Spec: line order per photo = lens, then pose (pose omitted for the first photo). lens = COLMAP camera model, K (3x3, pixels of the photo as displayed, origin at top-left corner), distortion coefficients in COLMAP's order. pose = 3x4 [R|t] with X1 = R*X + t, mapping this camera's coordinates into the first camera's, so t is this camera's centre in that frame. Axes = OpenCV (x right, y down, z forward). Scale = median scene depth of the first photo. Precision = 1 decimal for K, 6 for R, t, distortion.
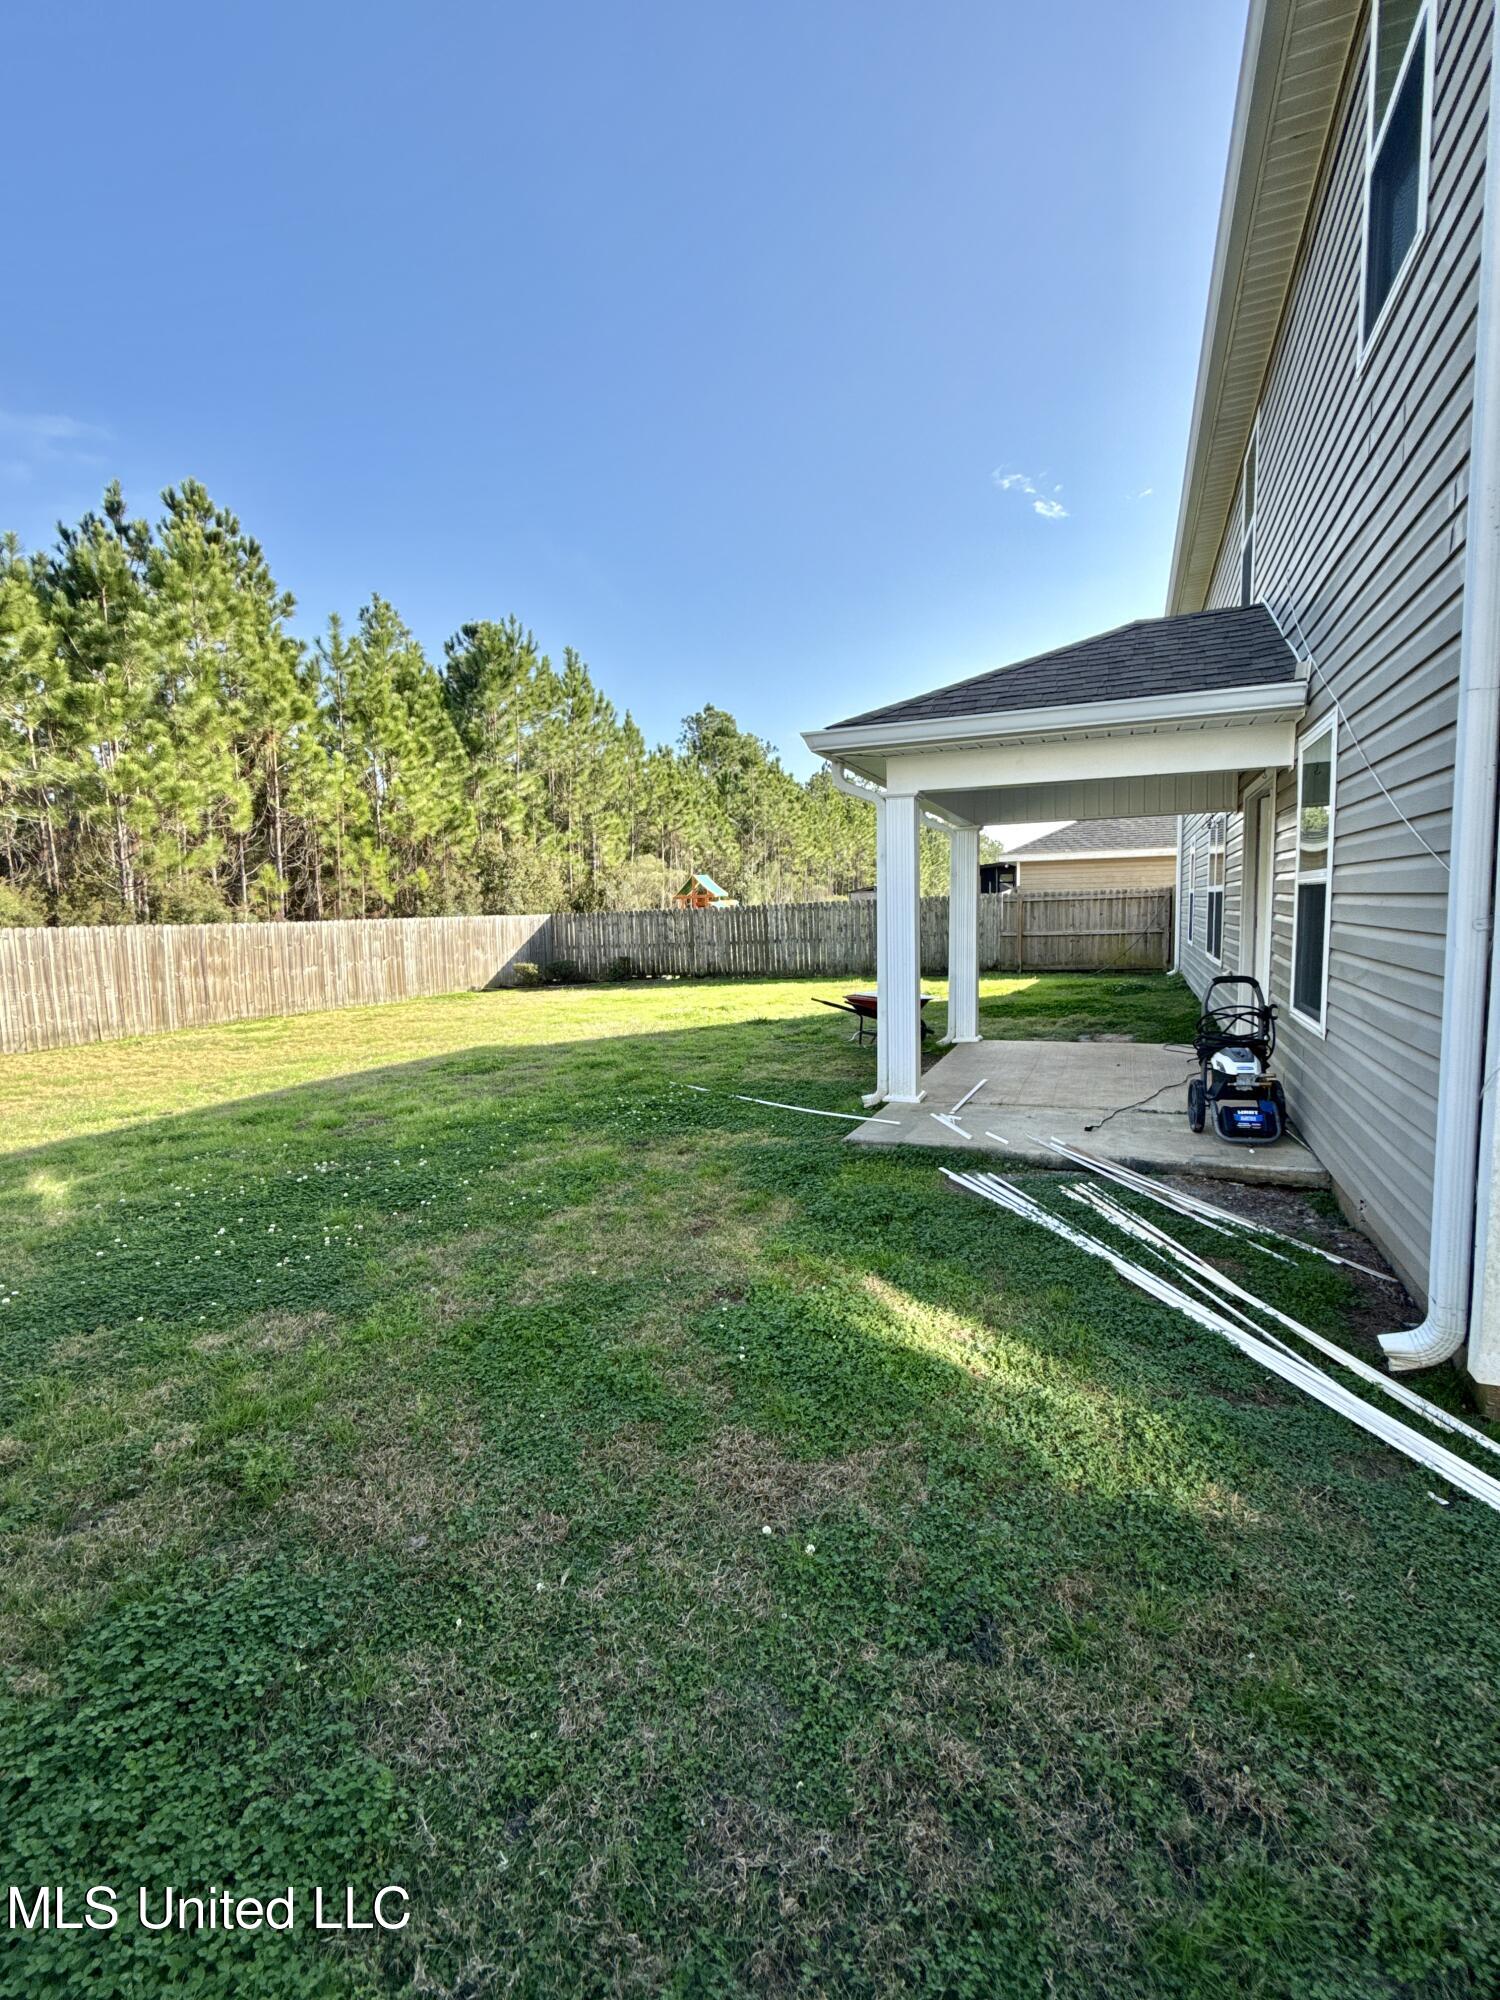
lens RADIAL K [[908.3, 0, 751.8], [0, 908.3, 1002.7], [0, 0, 1]] dist [0.002906, -0.001023]
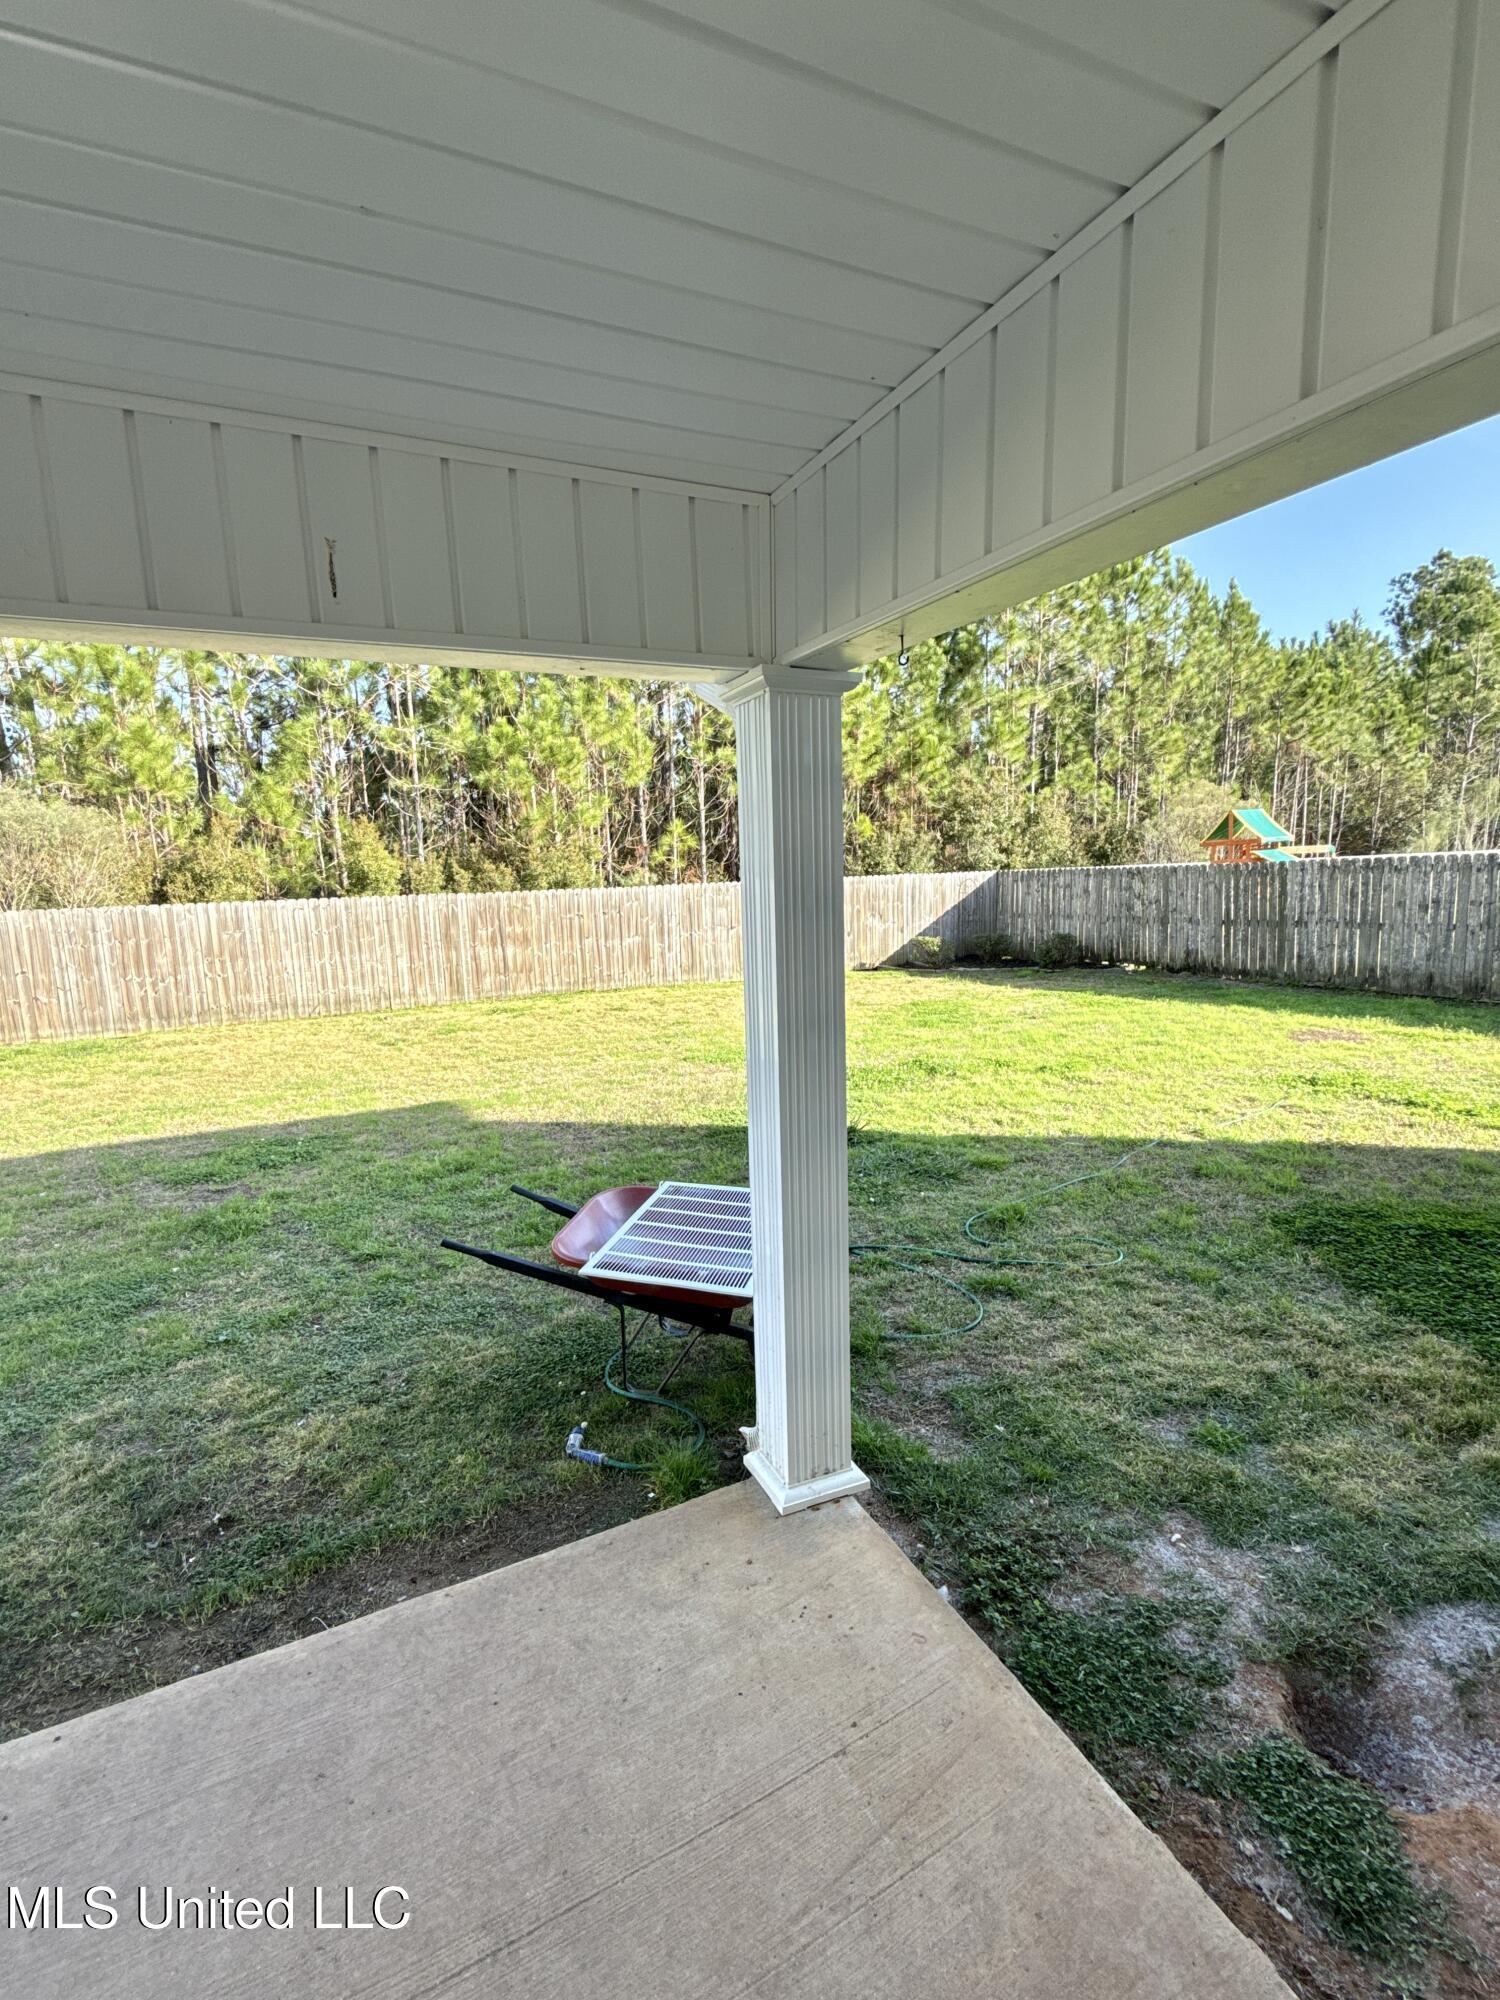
lens RADIAL K [[908.3, 0, 751.8], [0, 908.3, 1002.7], [0, 0, 1]] dist [0.002906, -0.001023]
pose [[0.739743, 0.103853, -0.664827, 0.166268], [-0.056565, 0.994118, 0.092354, -0.052281], [0.670508, -0.030712, 0.741266, 0.331353]]
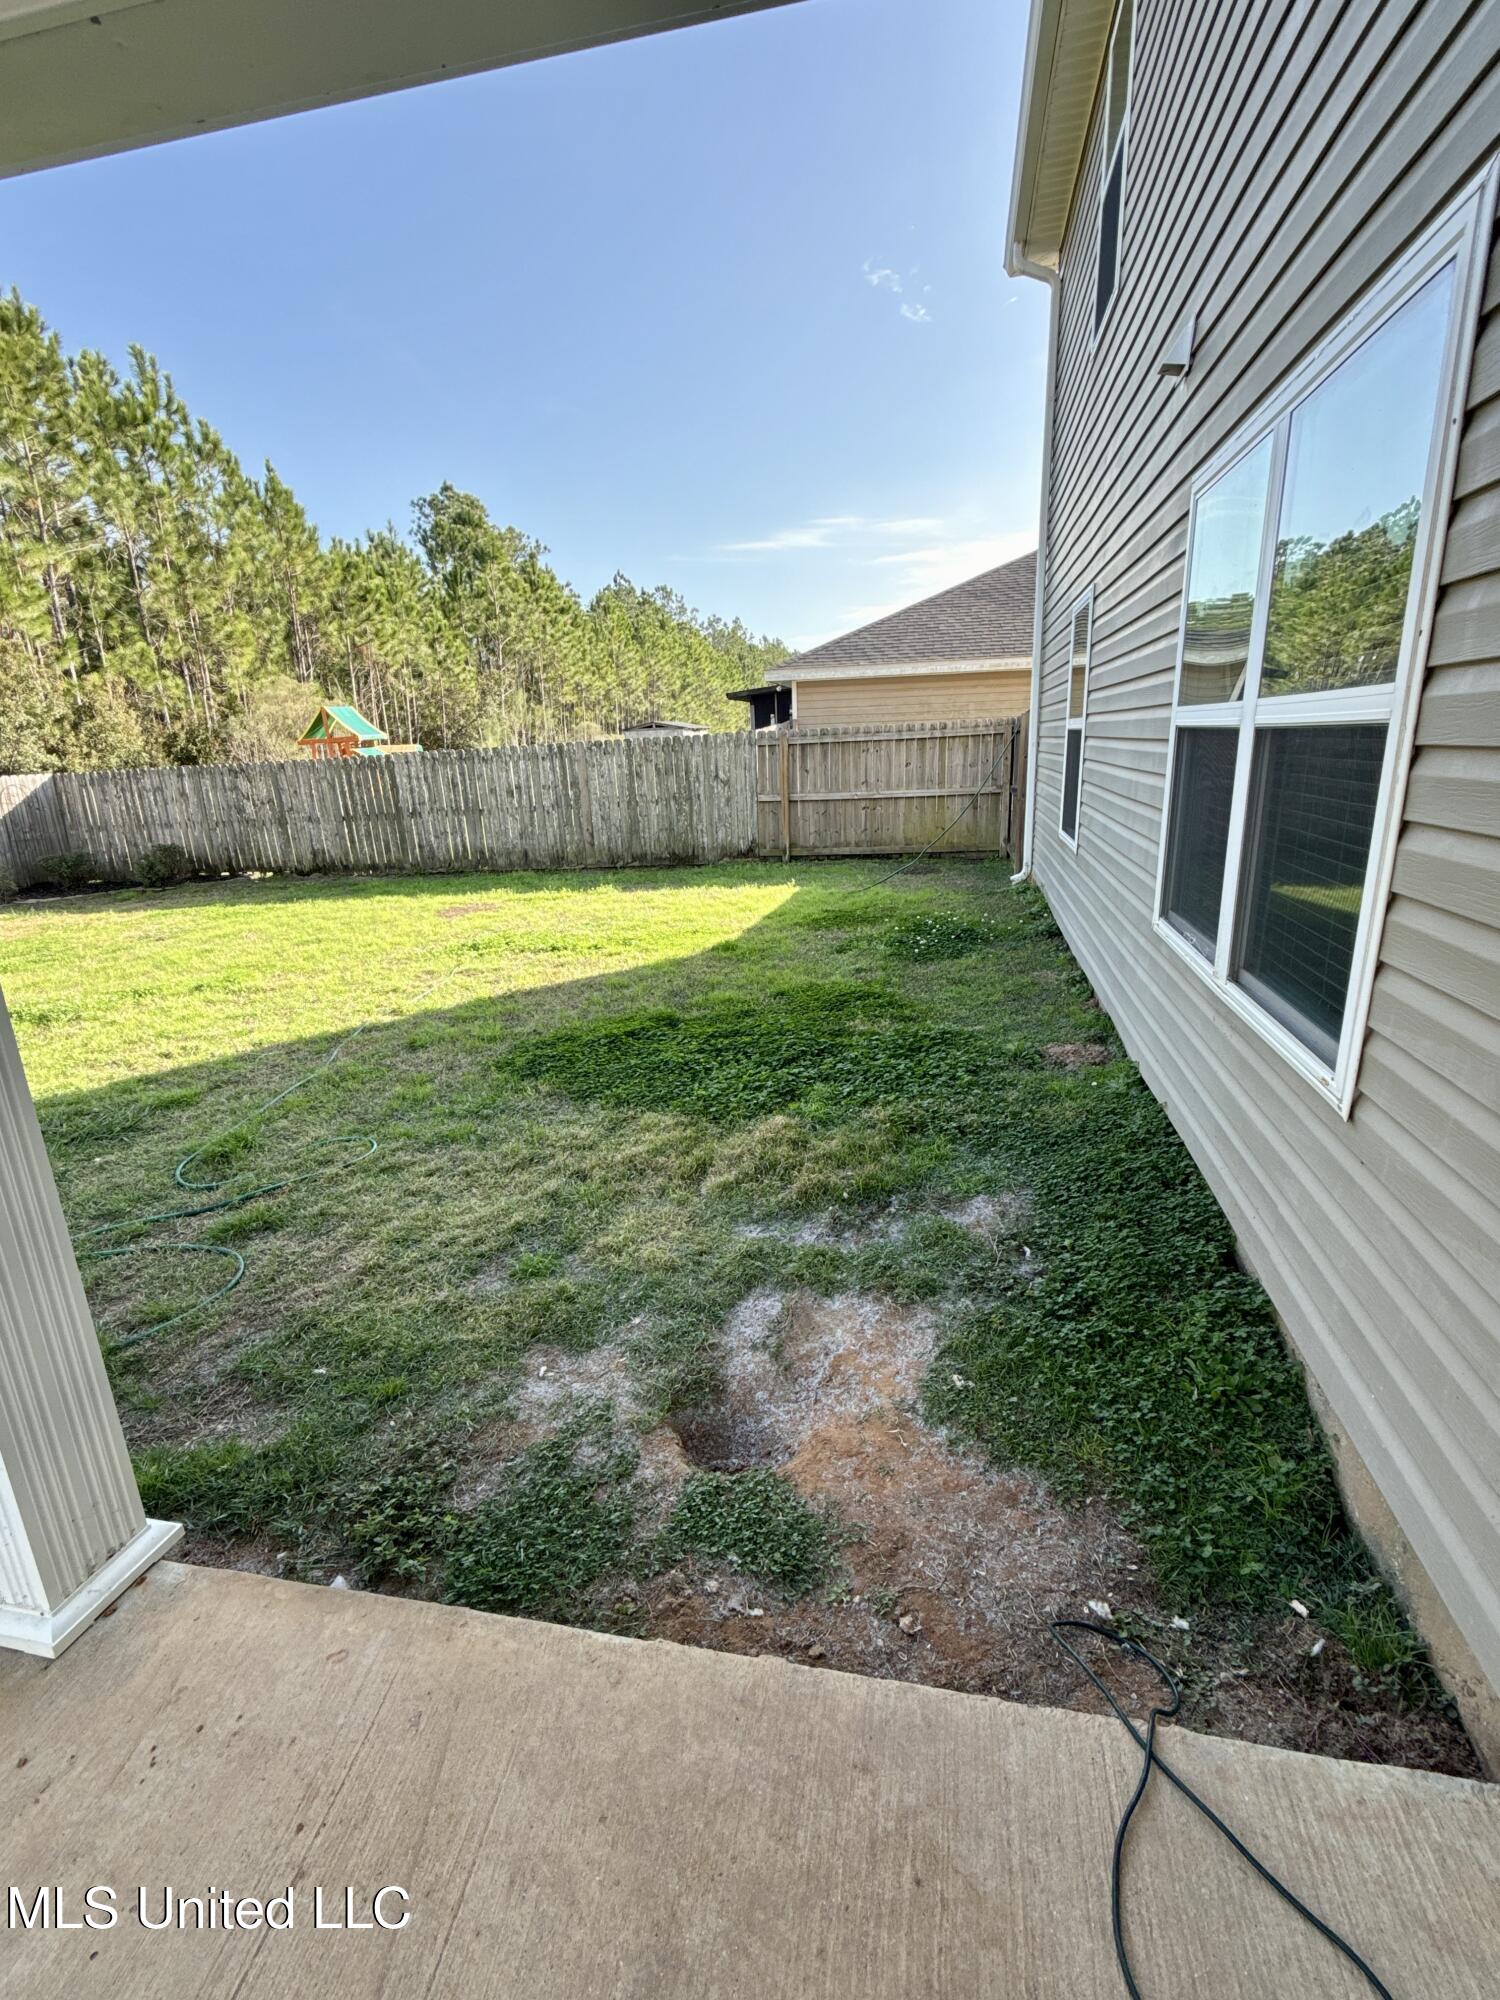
lens RADIAL K [[908.3, 0, 751.8], [0, 908.3, 1002.7], [0, 0, 1]] dist [0.002906, -0.001023]
pose [[0.984348, -0.059969, 0.165719, 0.147752], [0.031012, 0.984593, 0.172091, -0.041784], [-0.173486, -0.164258, 0.971042, 0.343242]]
